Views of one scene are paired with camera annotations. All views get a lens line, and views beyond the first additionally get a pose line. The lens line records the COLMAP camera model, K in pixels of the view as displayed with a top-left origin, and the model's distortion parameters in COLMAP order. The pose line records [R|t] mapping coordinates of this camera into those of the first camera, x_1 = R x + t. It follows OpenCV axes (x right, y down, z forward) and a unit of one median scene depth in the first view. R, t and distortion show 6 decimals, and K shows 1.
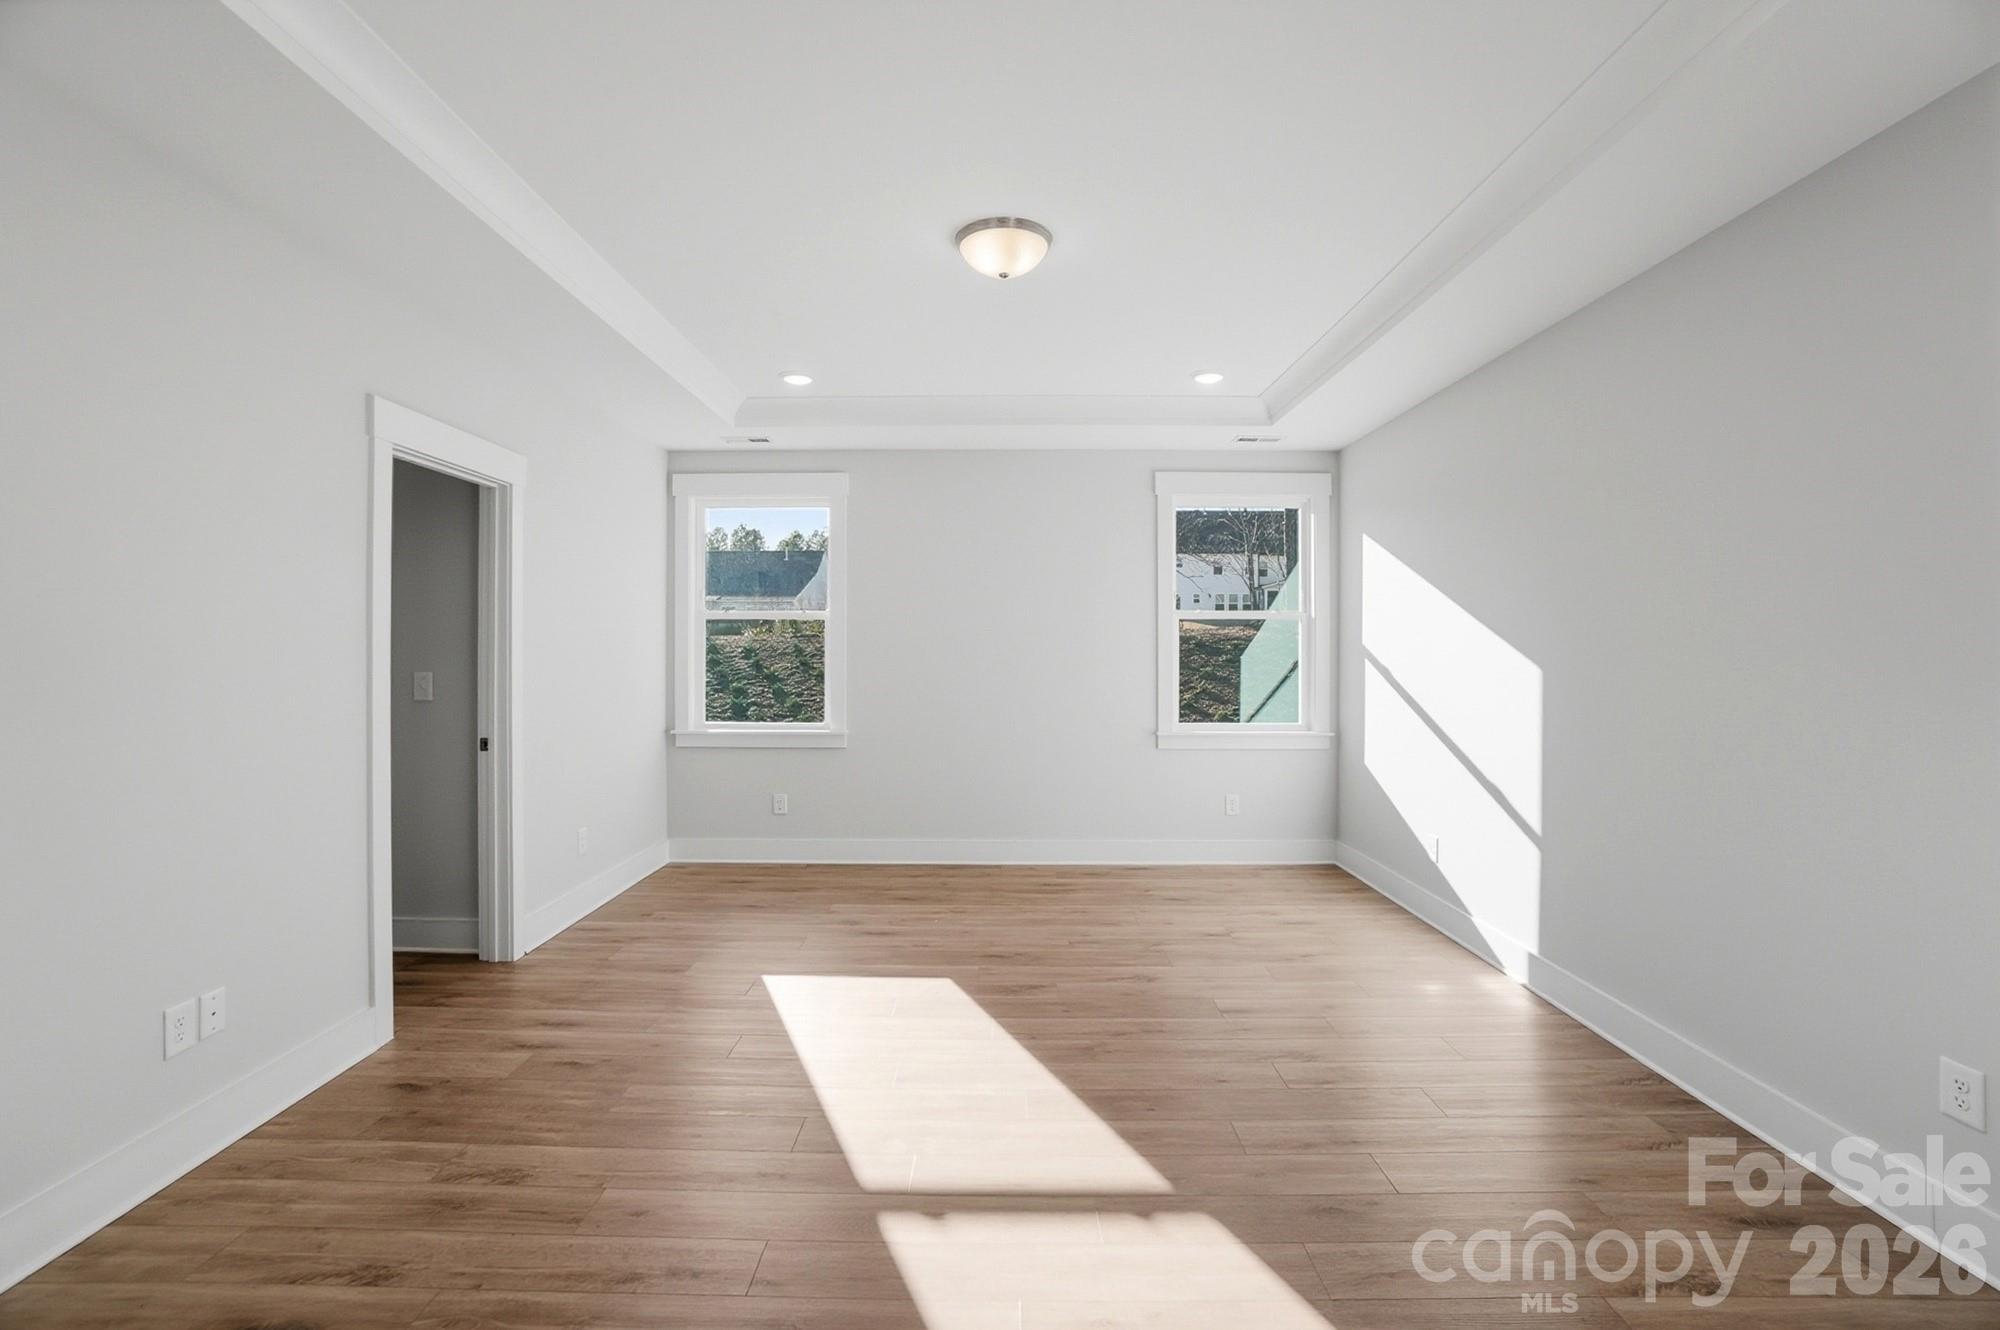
lens RADIAL K [[896.0, 0, 1002.6], [0, 896.0, 655.7], [0, 0, 1]] dist [-0.039102, 0.008105]
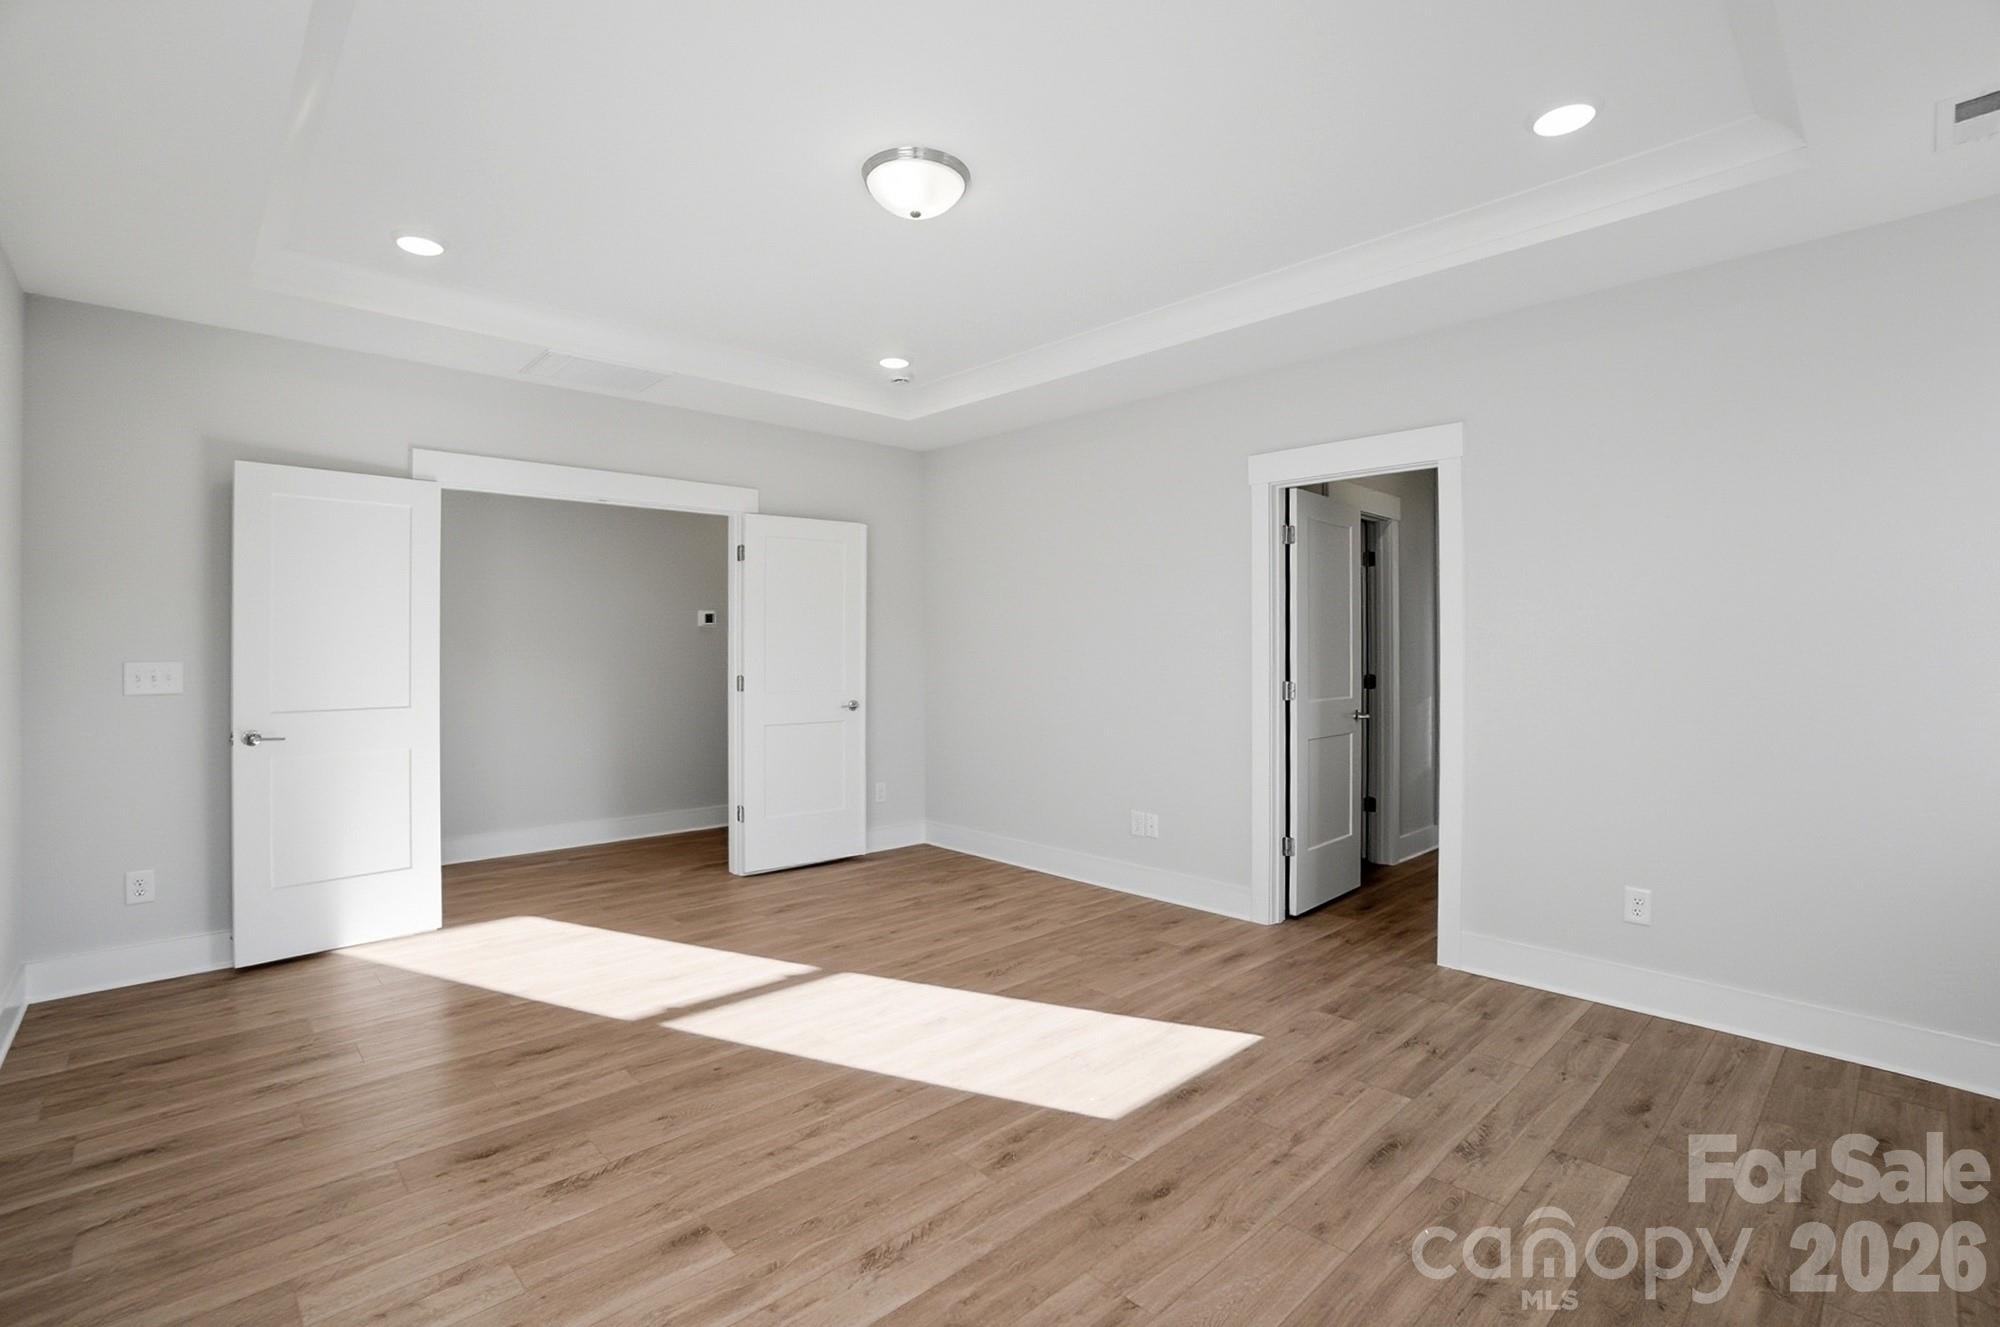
lens RADIAL K [[896.0, 0, 1000.7], [0, 896.0, 653.3], [0, 0, 1]] dist [-0.039102, 0.008105]
pose [[-0.718467, 0.001735, -0.695559, 0.531661], [-0.006883, 0.999930, 0.009603, 0.002582], [0.695527, 0.011687, -0.718404, 1.601116]]
